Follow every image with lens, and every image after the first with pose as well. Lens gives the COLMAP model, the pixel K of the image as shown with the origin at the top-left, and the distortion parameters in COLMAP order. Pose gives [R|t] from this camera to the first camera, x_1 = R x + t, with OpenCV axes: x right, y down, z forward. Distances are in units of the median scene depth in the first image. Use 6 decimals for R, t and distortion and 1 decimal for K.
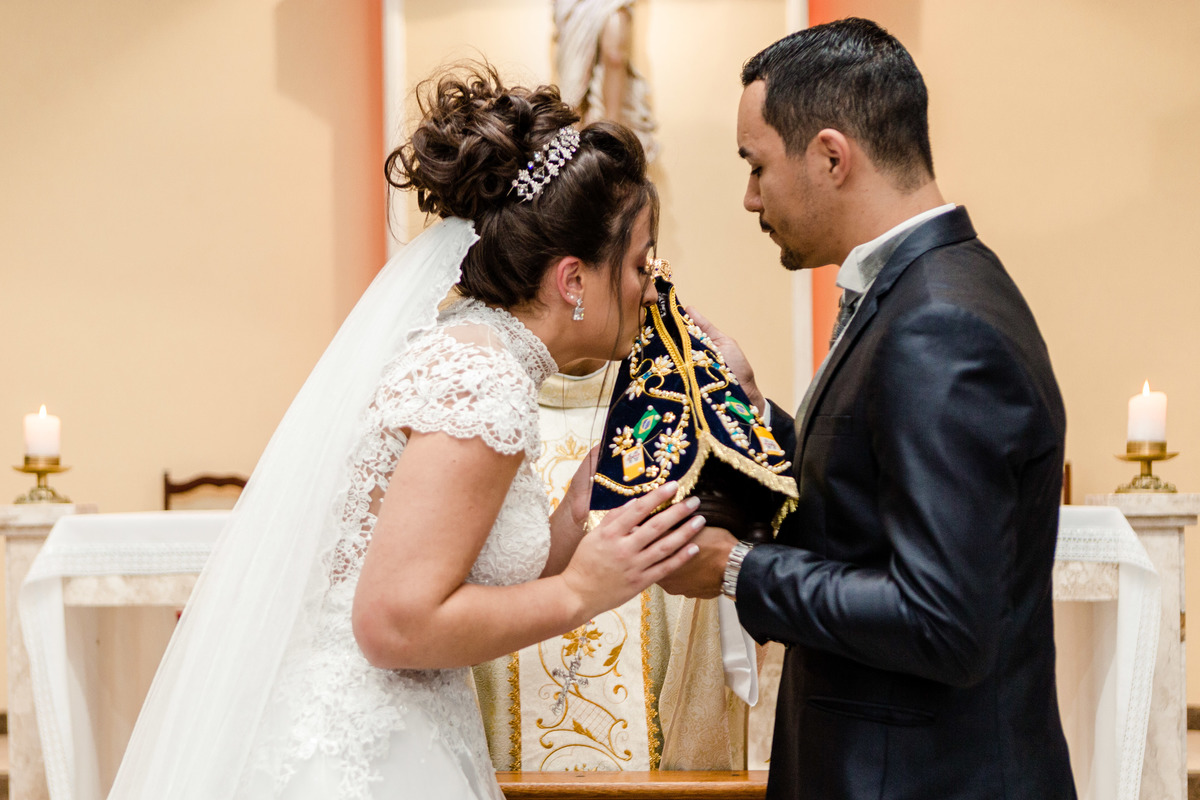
lens RADIAL K [[1532.5, 0, 600.0], [0, 1532.5, 400.0], [0, 0, 1]] dist [-0.000072, -0.039351]
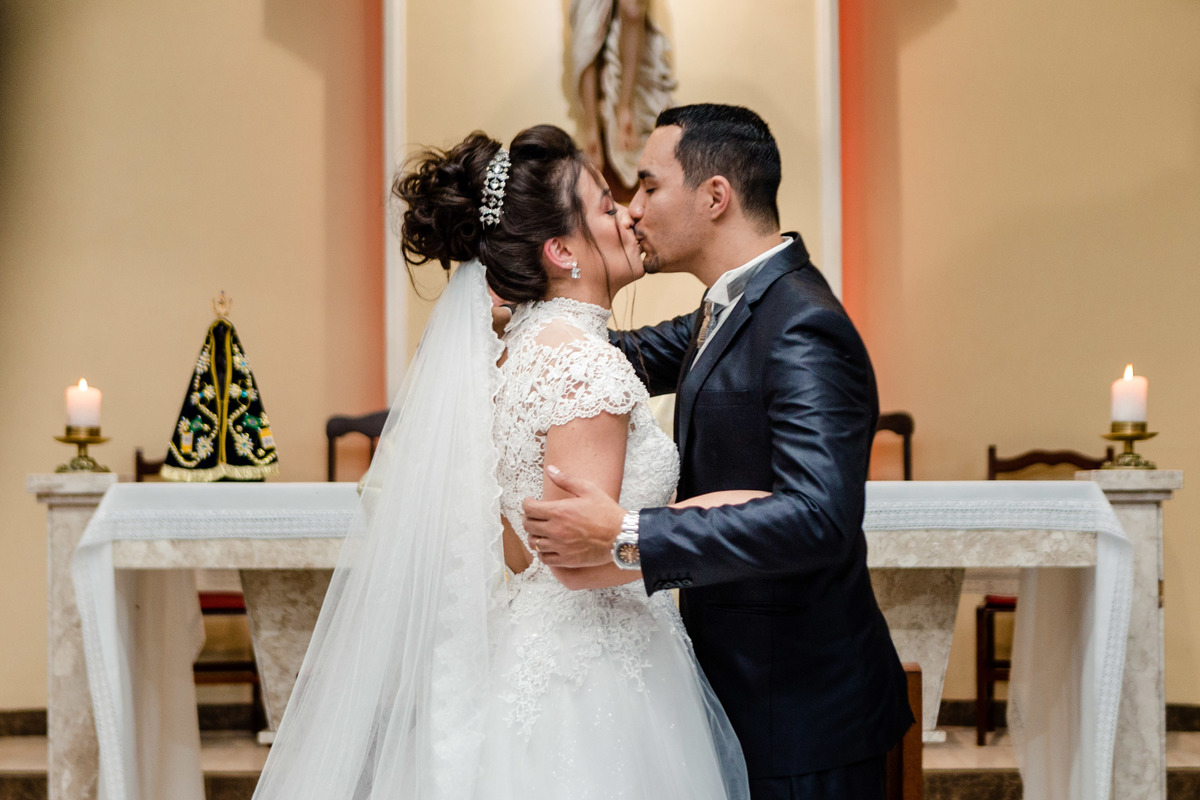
lens RADIAL K [[2116.2, 0, 715.9], [0, 2116.2, 399.9], [0, 0, 1]] dist [-0.045885, 0.056266]
pose [[0.998092, 0.009150, 0.061063, -0.025521], [-0.010275, 0.999783, 0.018123, -0.012581], [-0.060884, -0.018716, 0.997969, -0.472528]]
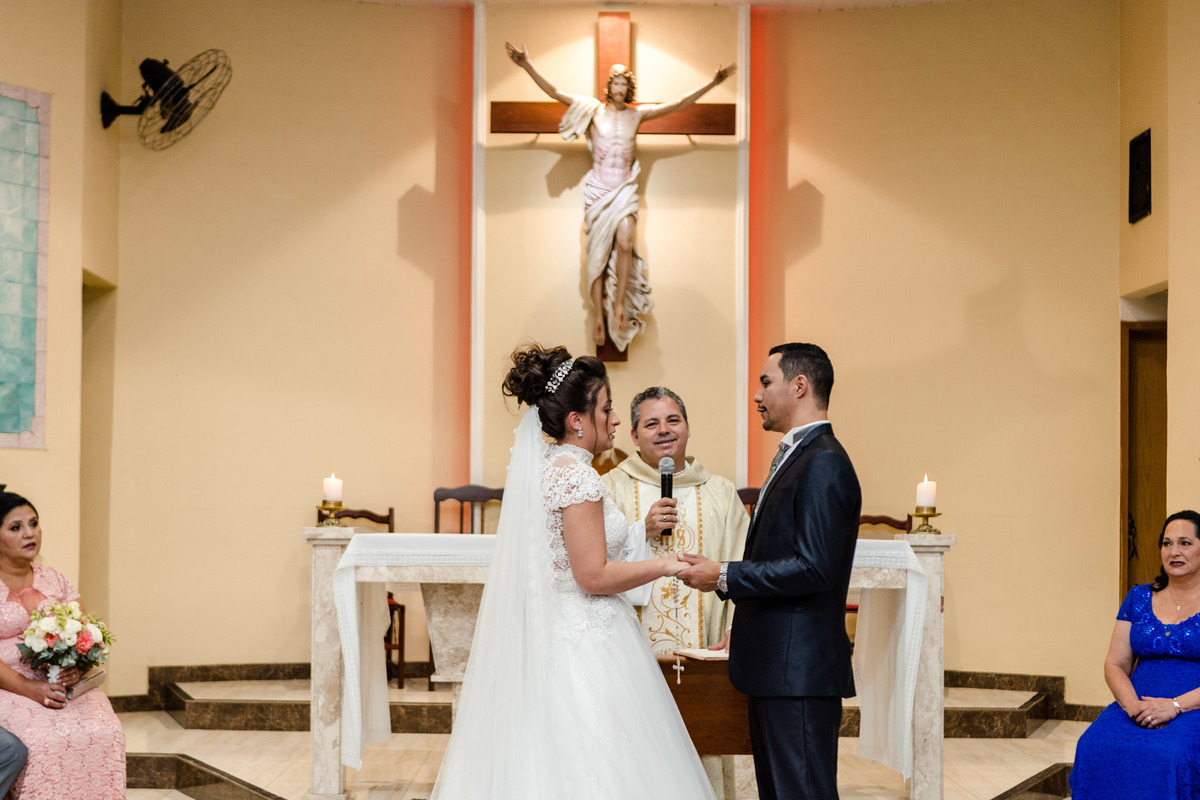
lens RADIAL K [[1614.5, 0, 598.6], [0, 1614.5, 457.9], [0, 0, 1]] dist [-0.023526, -0.047718]
pose [[0.997383, 0.024028, 0.068192, -0.189856], [-0.025779, 0.999357, 0.024924, -0.073767], [-0.067549, -0.026617, 0.997361, -0.981689]]
